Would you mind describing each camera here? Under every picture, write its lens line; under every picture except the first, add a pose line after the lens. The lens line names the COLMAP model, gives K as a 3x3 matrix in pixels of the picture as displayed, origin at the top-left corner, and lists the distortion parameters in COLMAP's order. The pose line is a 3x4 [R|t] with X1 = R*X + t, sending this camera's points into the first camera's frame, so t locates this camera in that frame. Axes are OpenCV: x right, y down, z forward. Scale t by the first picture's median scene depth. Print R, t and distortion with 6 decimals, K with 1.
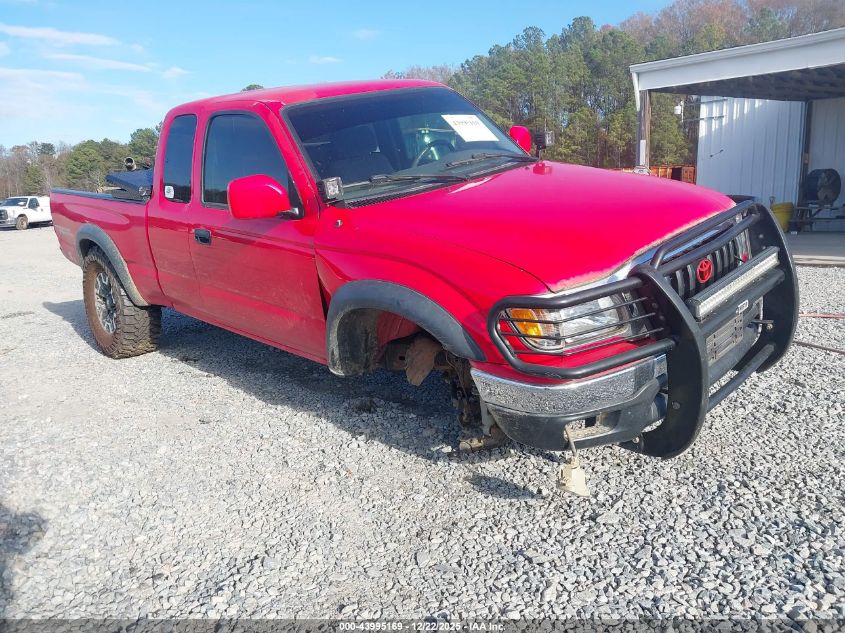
lens RADIAL K [[680.7, 0, 422.5], [0, 680.7, 316.5], [0, 0, 1]] dist [0.011882, 0.005867]
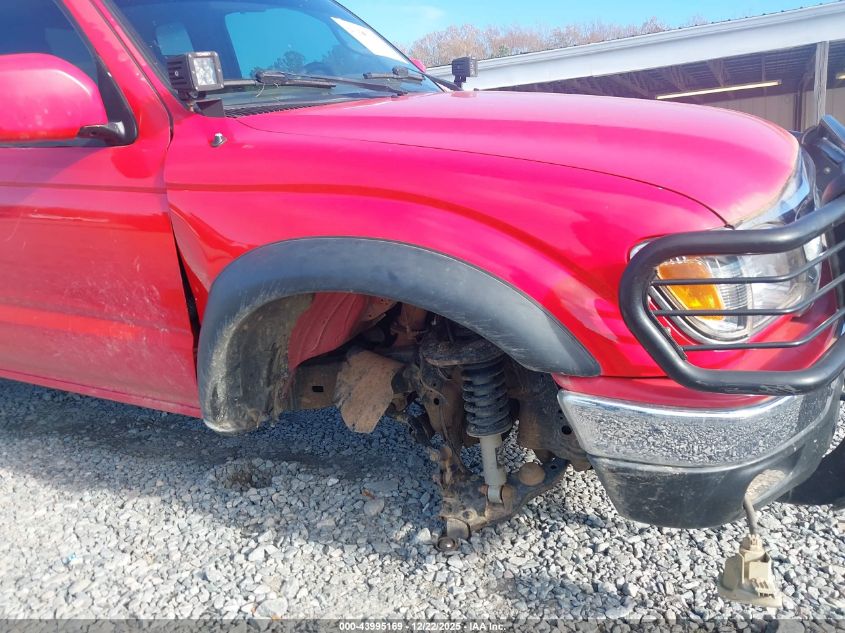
lens RADIAL K [[671.4, 0, 422.5], [0, 671.4, 316.5], [0, 0, 1]] dist [-0.008660, -0.006023]
pose [[0.942581, -0.067601, 0.327065, -0.138614], [0.078386, 0.996725, -0.019893, 0.017091], [-0.324649, 0.044388, 0.944792, 0.428338]]
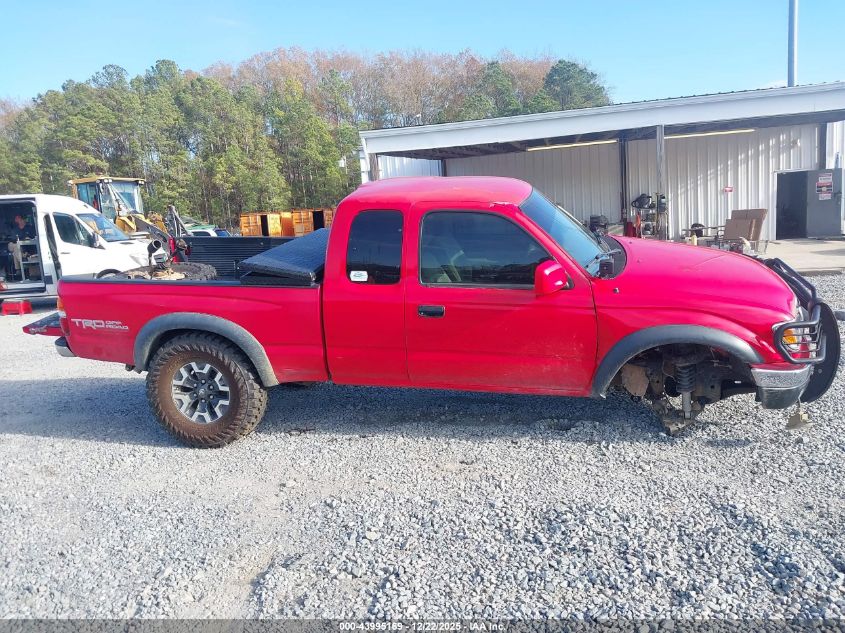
lens RADIAL K [[692.3, 0, 413.2], [0, 692.3, 313.1], [0, 0, 1]] dist [-0.001819, 0.010339]
pose [[0.822261, -0.107141, 0.558934, -1.190197], [0.140722, 0.989898, -0.017268, -0.113985], [-0.551438, 0.092853, 0.829032, 0.021776]]
